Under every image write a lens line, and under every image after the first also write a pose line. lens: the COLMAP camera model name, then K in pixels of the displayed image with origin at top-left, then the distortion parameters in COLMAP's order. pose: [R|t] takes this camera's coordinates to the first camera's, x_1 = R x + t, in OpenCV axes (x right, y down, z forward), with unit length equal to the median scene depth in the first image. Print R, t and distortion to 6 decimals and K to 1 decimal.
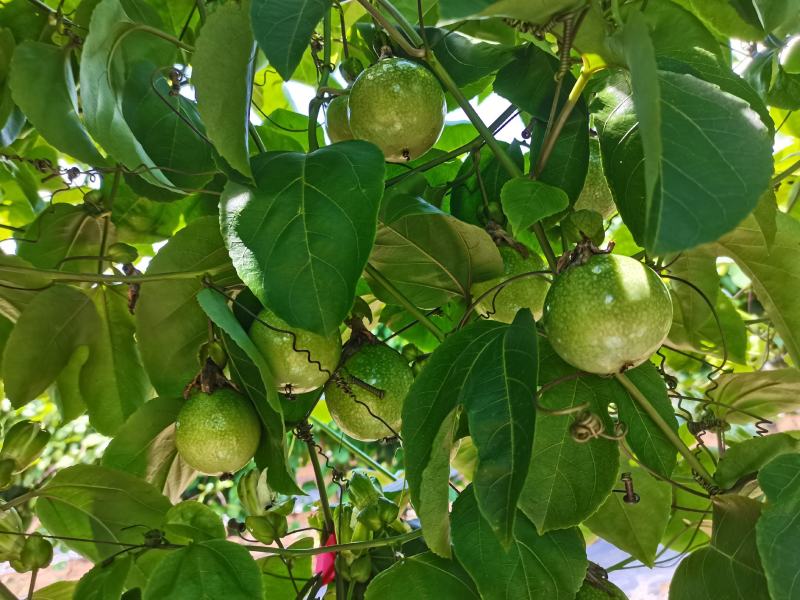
lens RADIAL K [[633.8, 0, 400.0], [0, 633.8, 300.0], [0, 0, 1]] dist [0.009818, 0.004034]
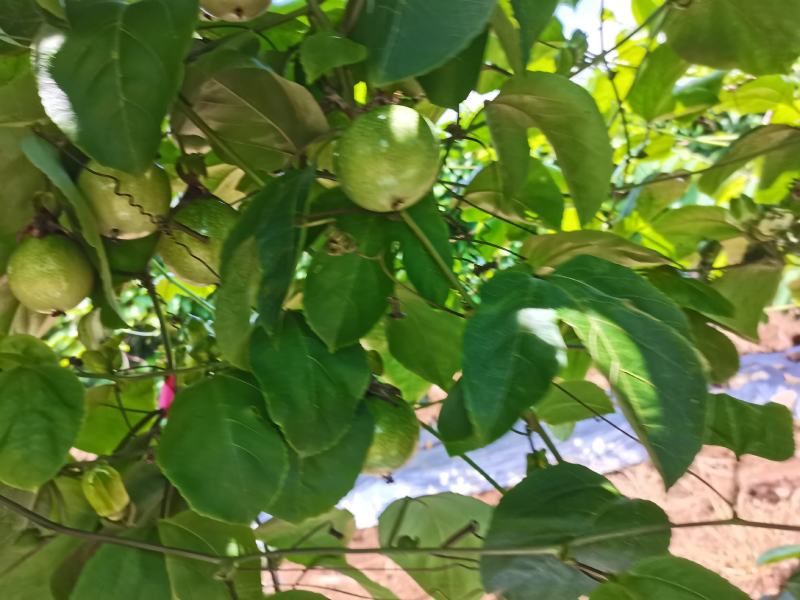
lens RADIAL K [[633.8, 0, 400.0], [0, 633.8, 300.0], [0, 0, 1]] dist [0.009818, 0.004034]
pose [[0.993628, 0.008787, 0.112365, 0.180032], [-0.024961, 0.989356, 0.143362, 0.087339], [-0.109909, -0.145253, 0.983271, -0.117702]]
